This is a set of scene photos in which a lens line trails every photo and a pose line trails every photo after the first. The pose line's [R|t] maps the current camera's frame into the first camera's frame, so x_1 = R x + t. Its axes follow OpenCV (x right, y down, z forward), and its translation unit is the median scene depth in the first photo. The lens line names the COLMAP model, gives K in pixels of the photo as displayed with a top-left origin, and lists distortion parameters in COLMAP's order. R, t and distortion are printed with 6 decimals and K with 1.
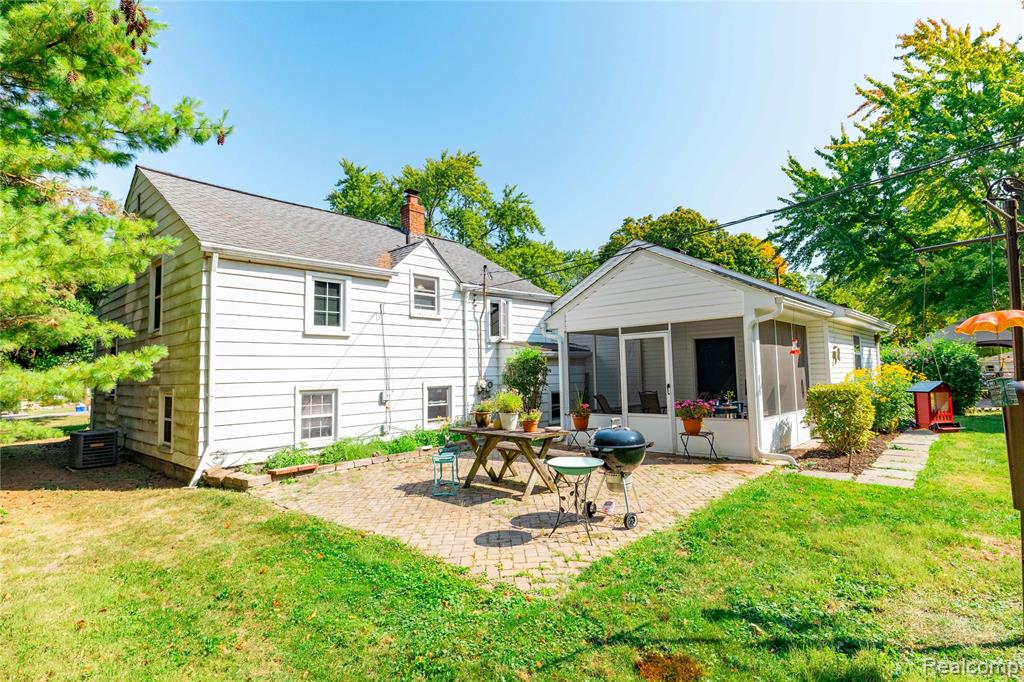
lens RADIAL K [[523.8, 0, 512.0], [0, 523.8, 341.0], [0, 0, 1]] dist [-0.000282, -0.000106]
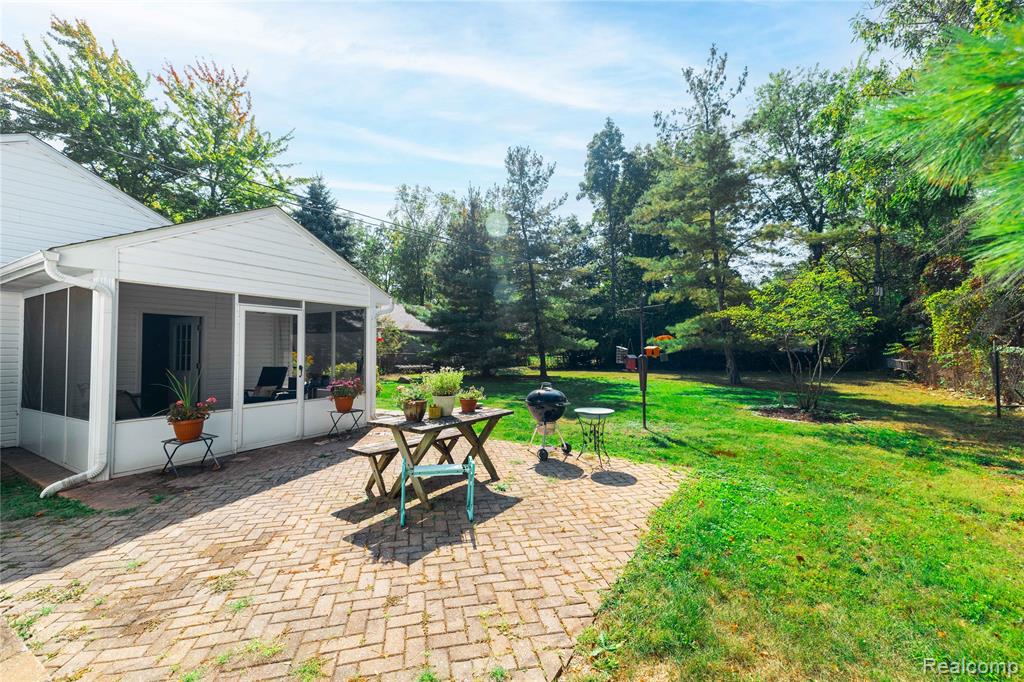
lens RADIAL K [[424.3, 0, 519.3], [0, 424.3, 338.8], [0, 0, 1]] dist [0.052128, -0.018320]
pose [[-0.221899, 0.051127, 0.973728, -0.509227], [-0.044480, 0.997054, -0.062489, 0.062244], [-0.974055, -0.057178, -0.218971, 0.762471]]
